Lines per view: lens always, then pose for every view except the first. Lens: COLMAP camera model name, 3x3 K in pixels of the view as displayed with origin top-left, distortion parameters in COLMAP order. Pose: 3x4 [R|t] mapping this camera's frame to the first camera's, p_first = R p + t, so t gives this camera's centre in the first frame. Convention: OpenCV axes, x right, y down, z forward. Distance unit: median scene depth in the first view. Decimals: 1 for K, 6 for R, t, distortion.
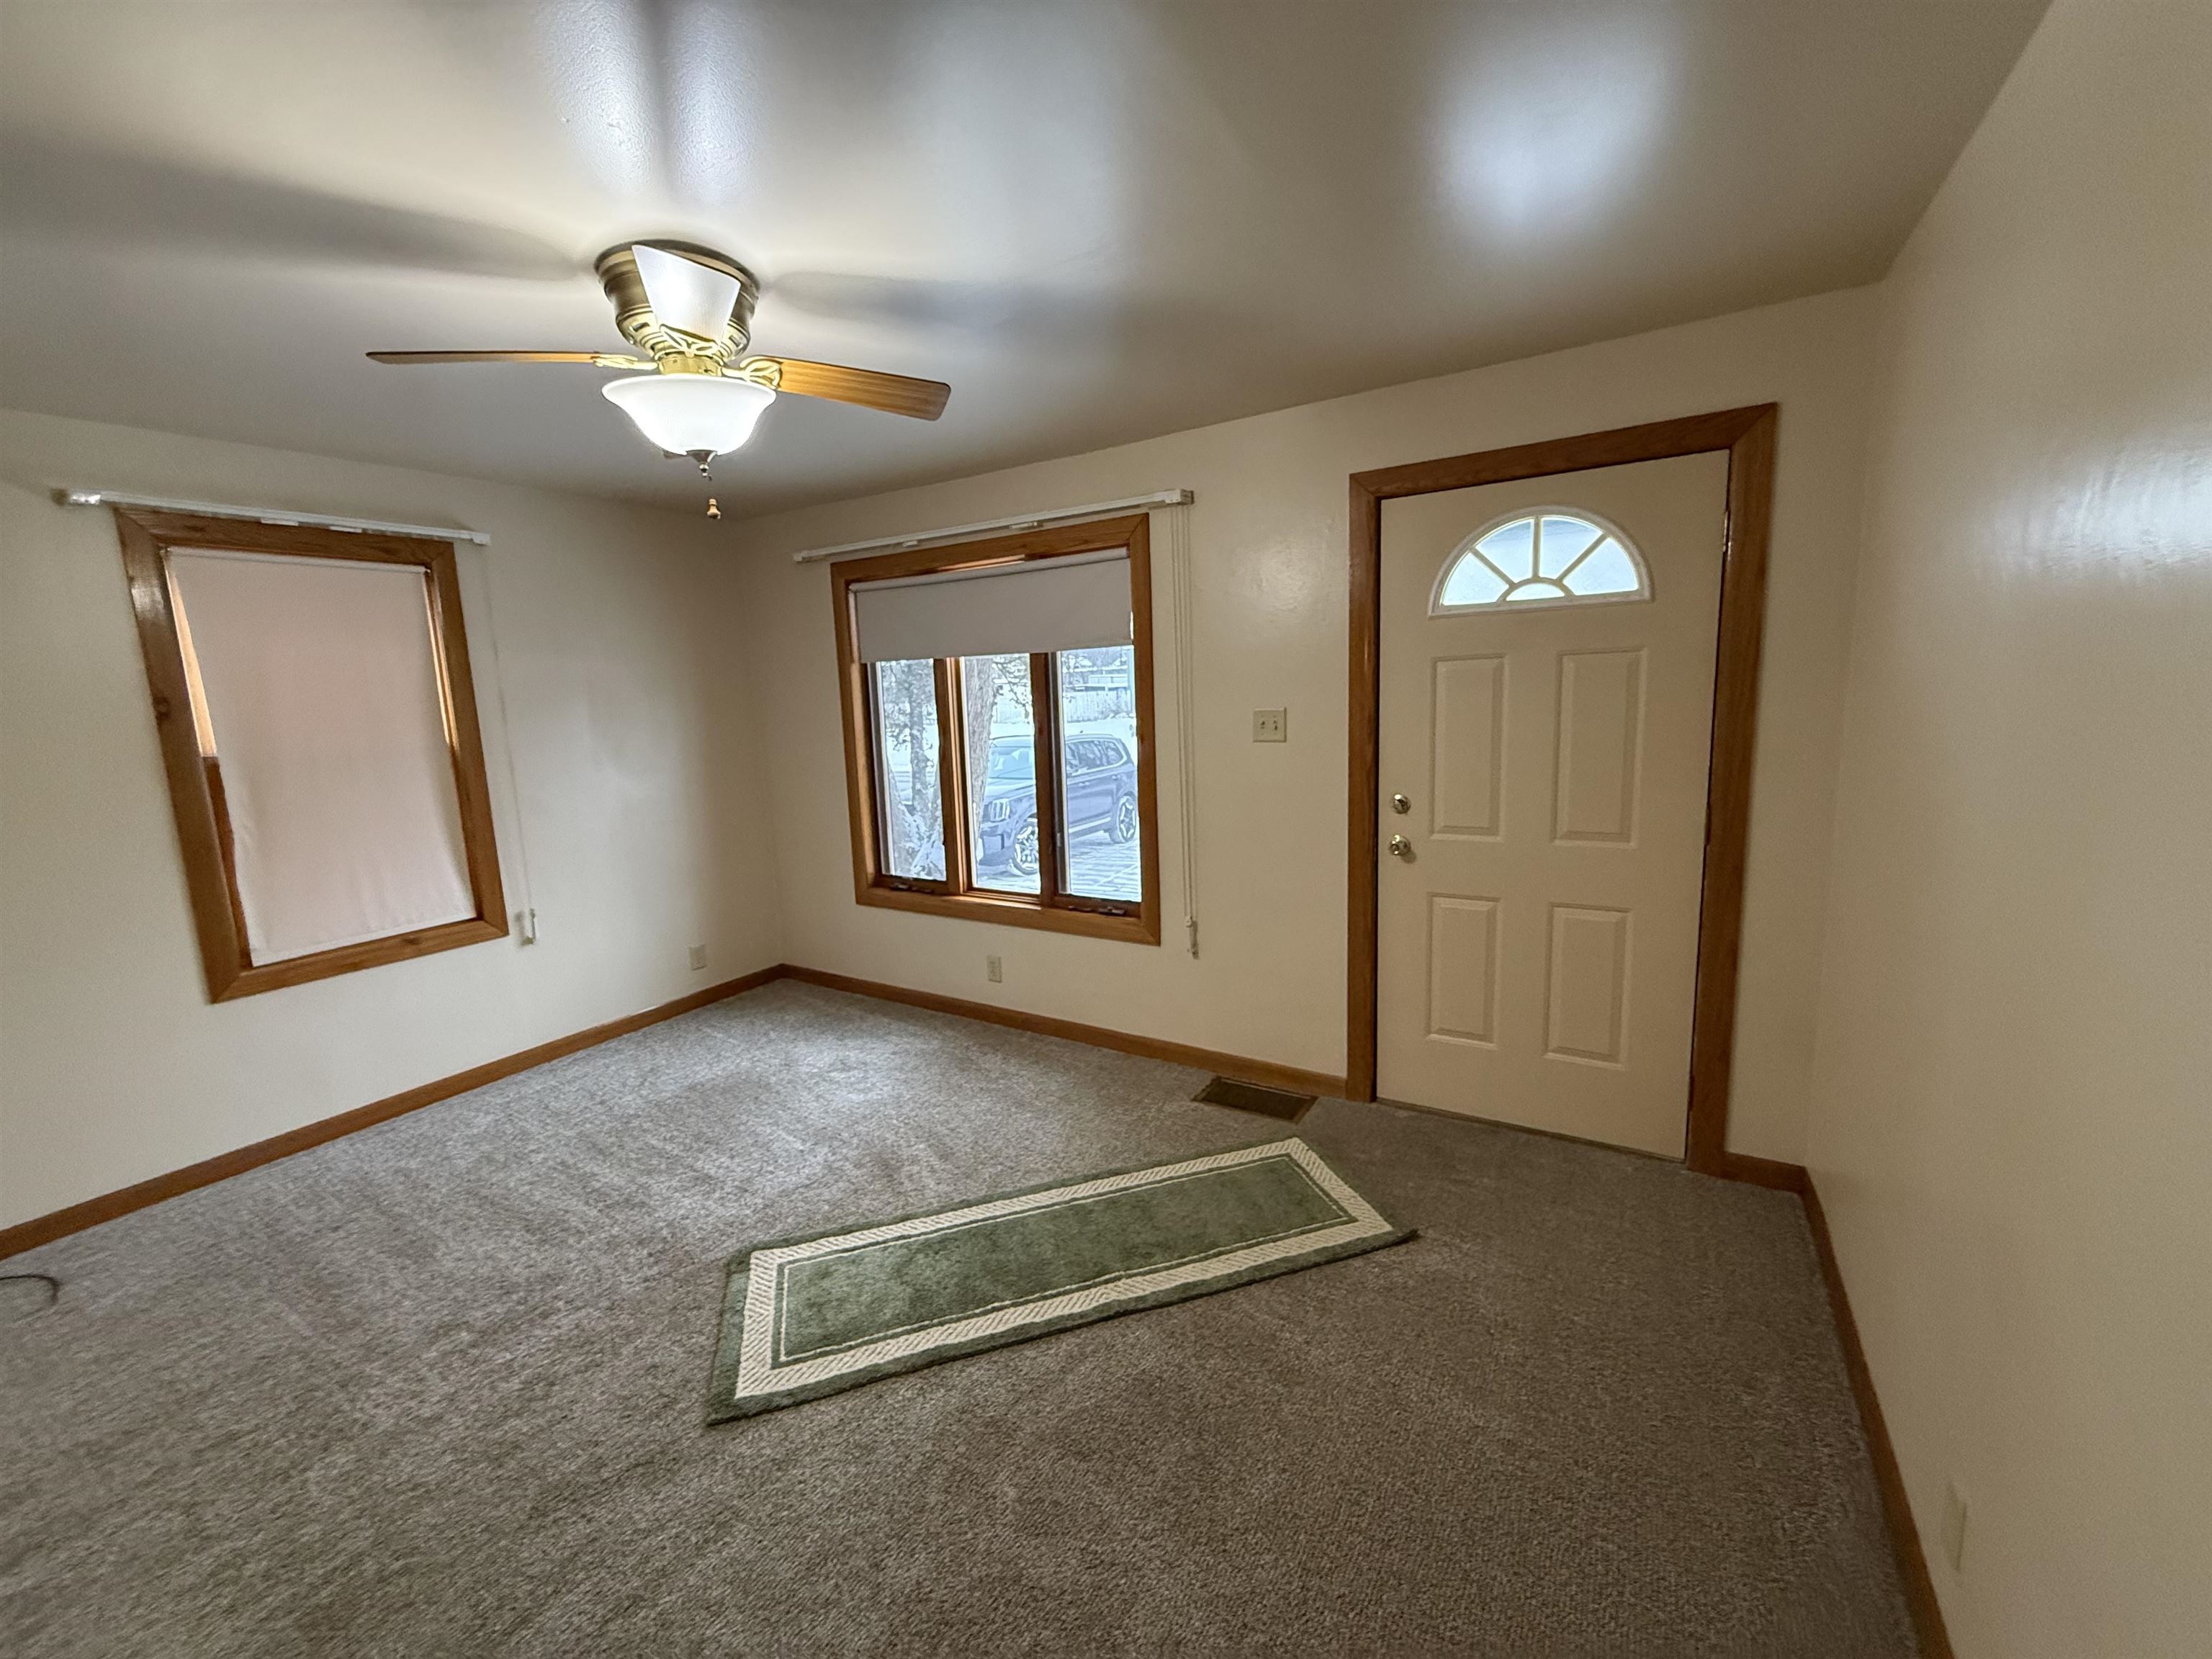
lens RADIAL K [[875.0, 0, 1107.6], [0, 875.0, 830.0], [0, 0, 1]] dist [-0.006294, 0.000405]
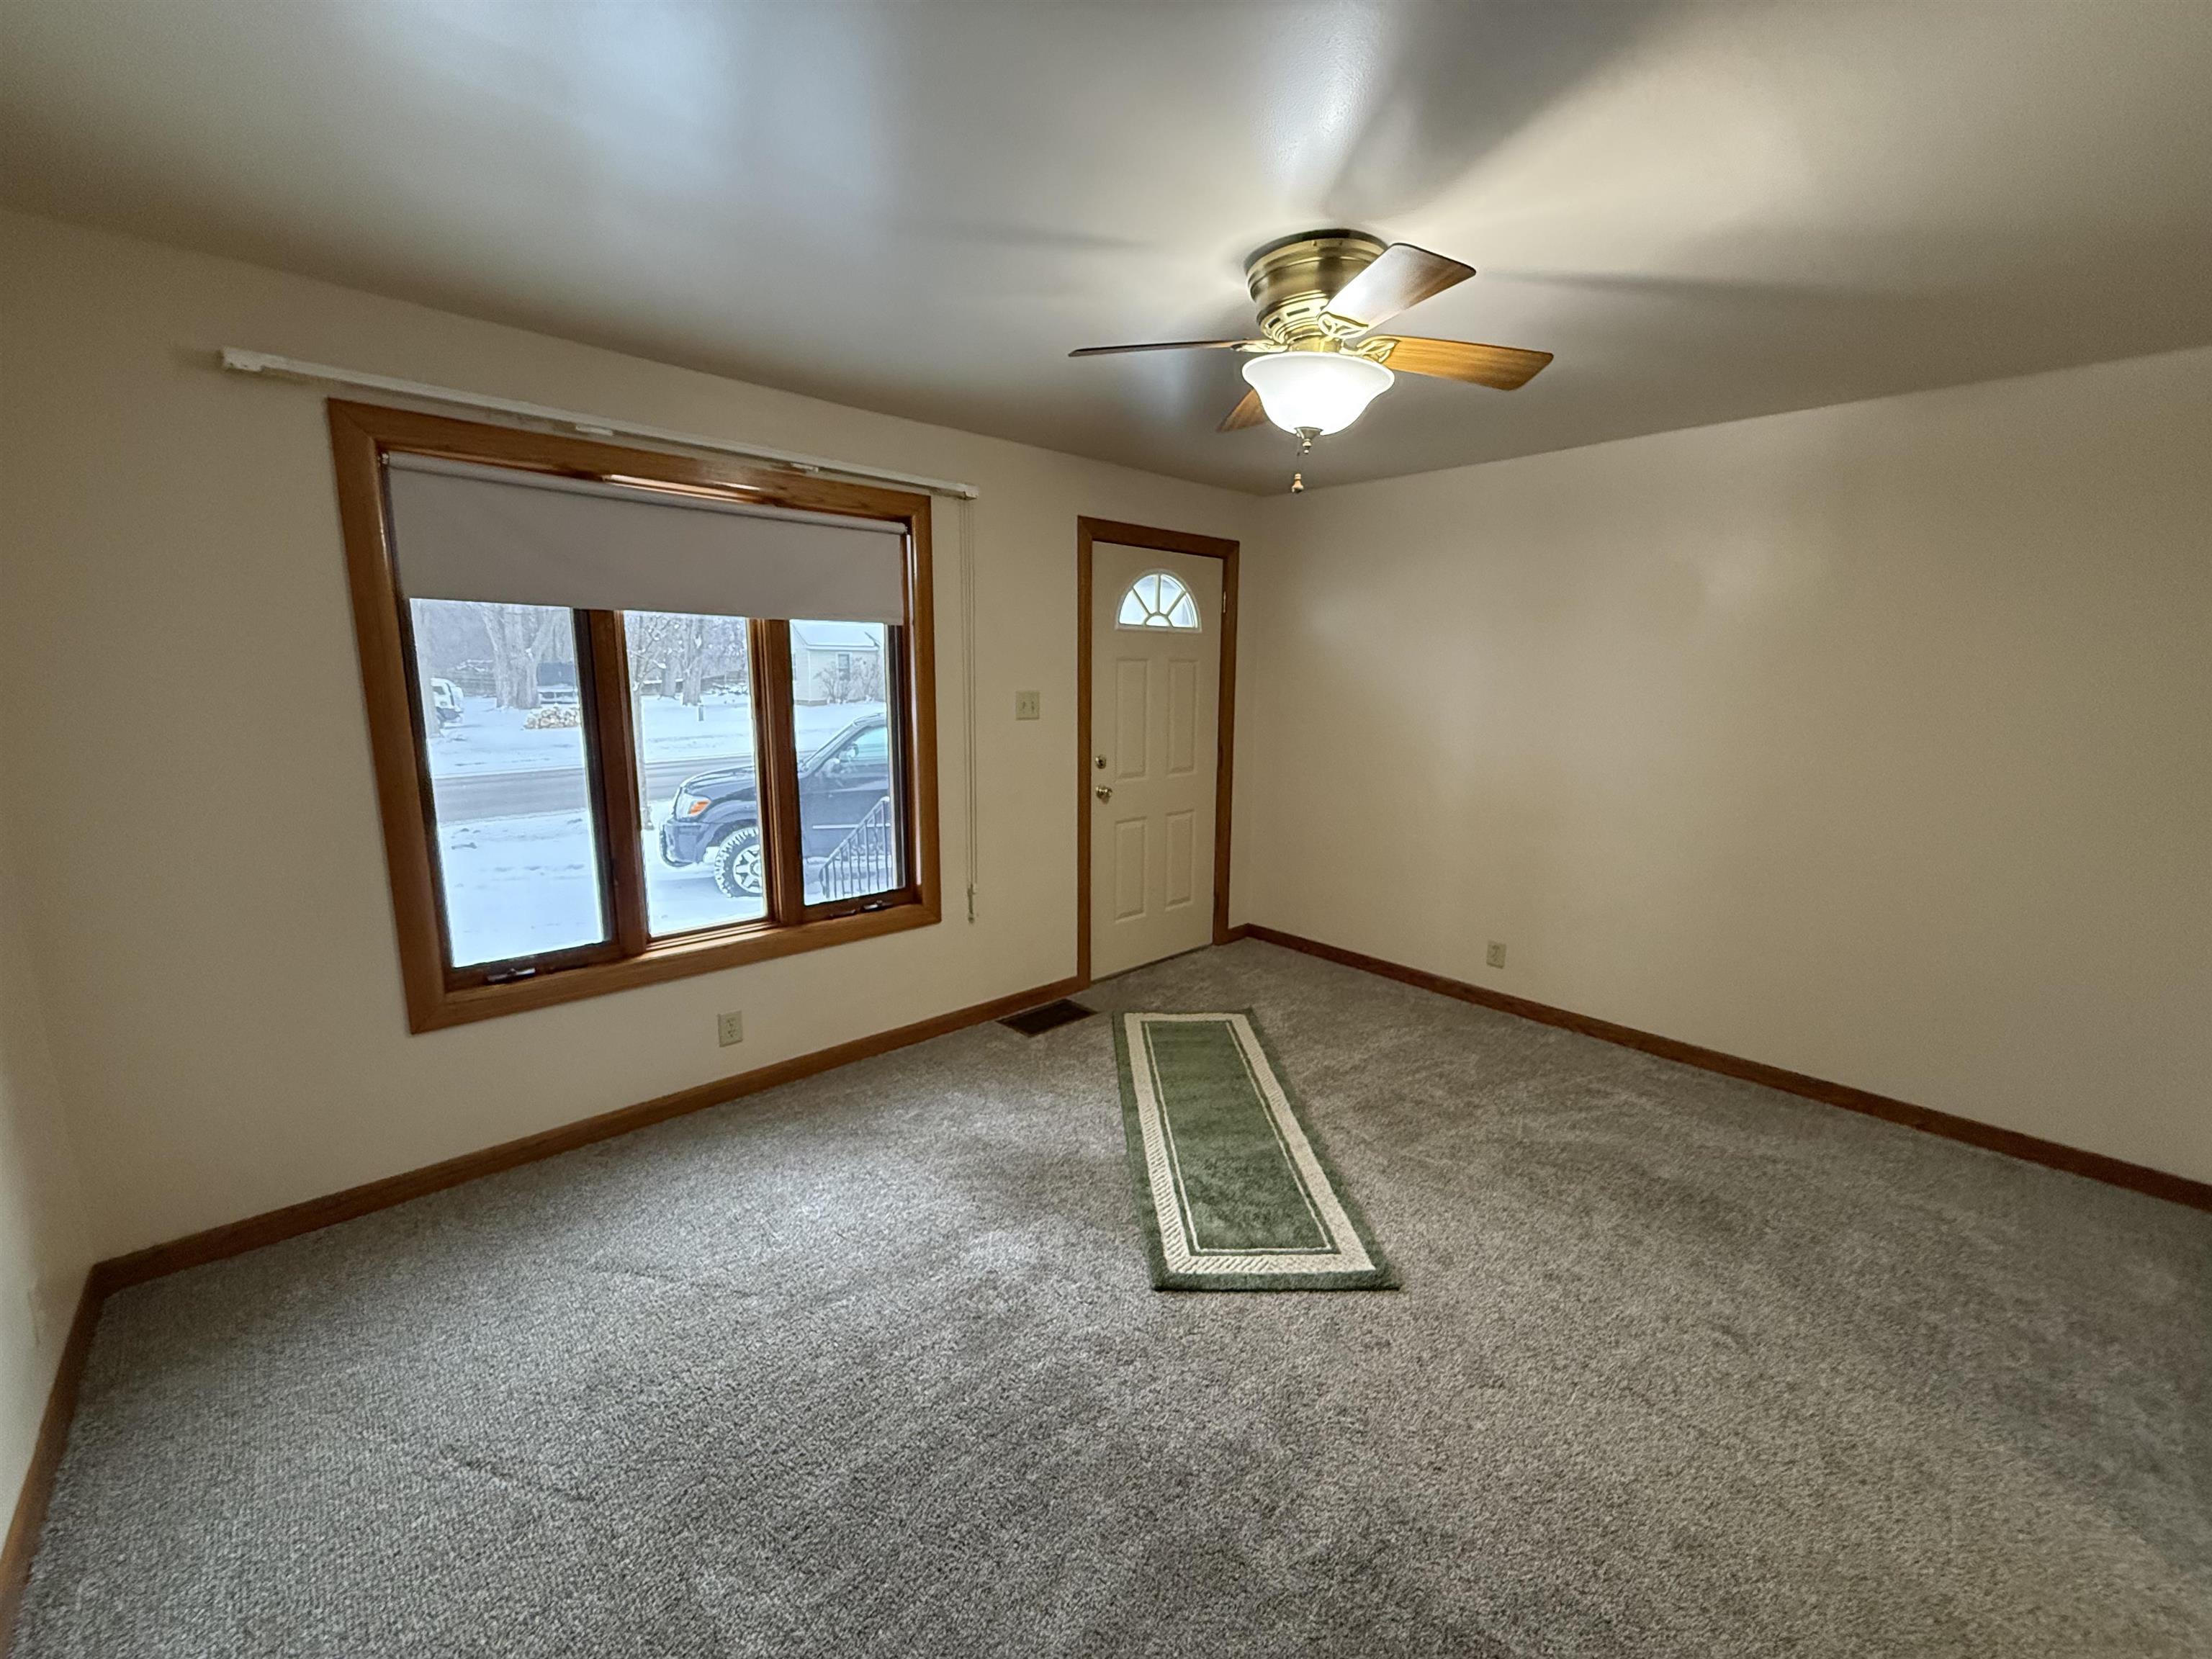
lens RADIAL K [[875.0, 0, 1106.6], [0, 875.0, 823.7], [0, 0, 1]] dist [-0.006294, 0.000405]
pose [[0.265819, -0.125785, 0.955781, -0.991609], [0.128268, 0.987251, 0.094253, -0.061592], [-0.955451, 0.097542, 0.278564, 0.605376]]
